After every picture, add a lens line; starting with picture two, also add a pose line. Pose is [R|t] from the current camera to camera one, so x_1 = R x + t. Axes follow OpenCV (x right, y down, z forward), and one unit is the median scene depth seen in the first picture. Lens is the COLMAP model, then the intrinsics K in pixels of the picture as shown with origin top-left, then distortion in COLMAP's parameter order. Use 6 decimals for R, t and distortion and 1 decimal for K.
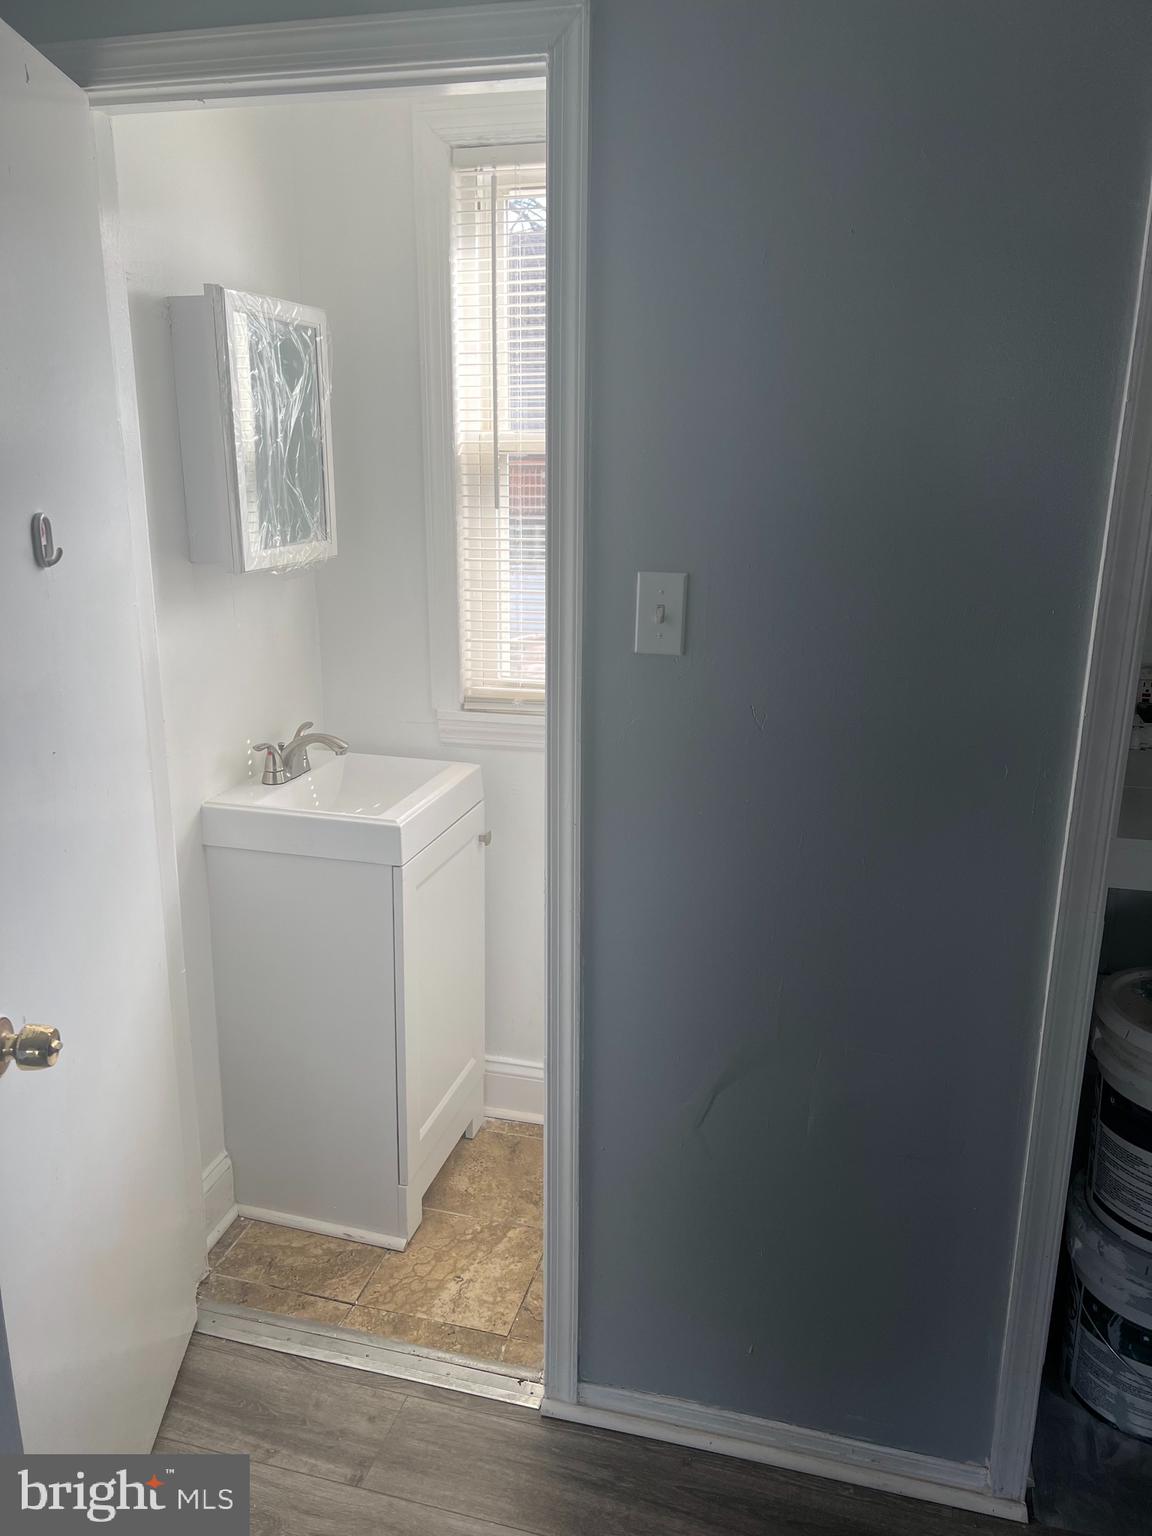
lens RADIAL K [[1170.3, 0, 576.0], [0, 1170.3, 768.0], [0, 0, 1]] dist [-0.000471, 0.000780]
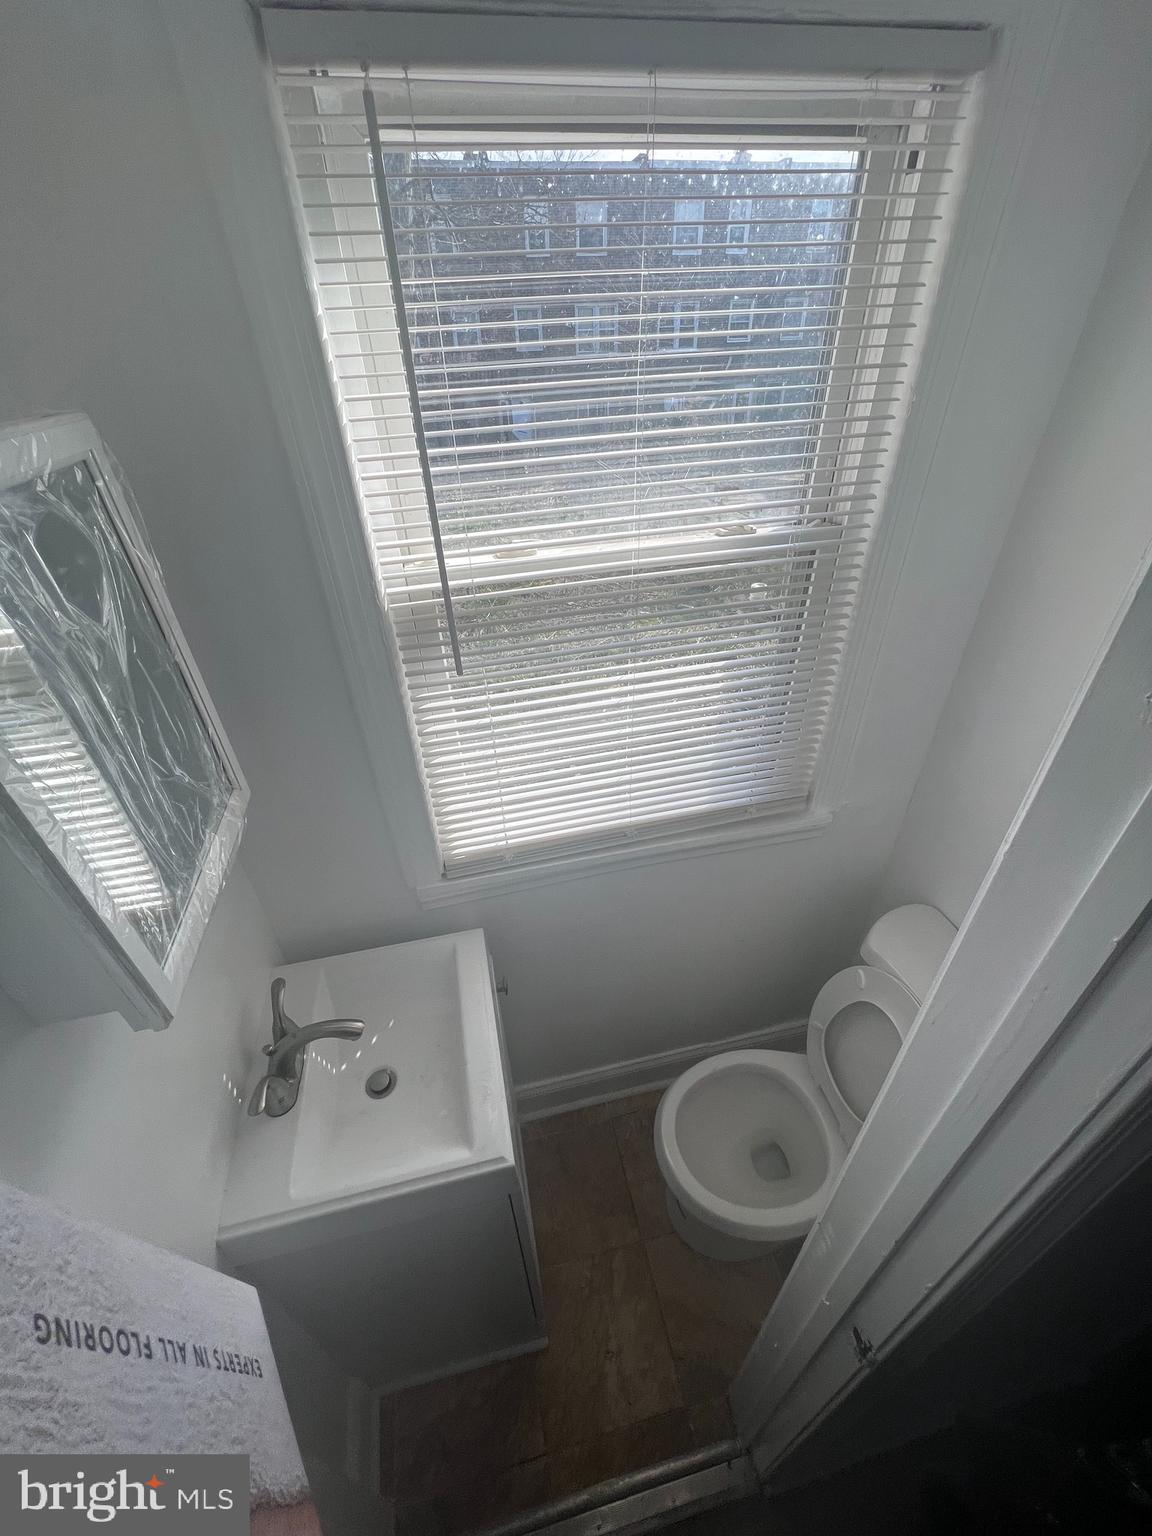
lens RADIAL K [[595.8, 0, 570.4], [0, 595.8, 774.1], [0, 0, 1]] dist [-0.001477, -0.000044]
pose [[0.883319, -0.305425, 0.355616, -0.173553], [0.174365, 0.918251, 0.355545, -0.312155], [-0.435137, -0.252053, 0.864364, 0.667432]]
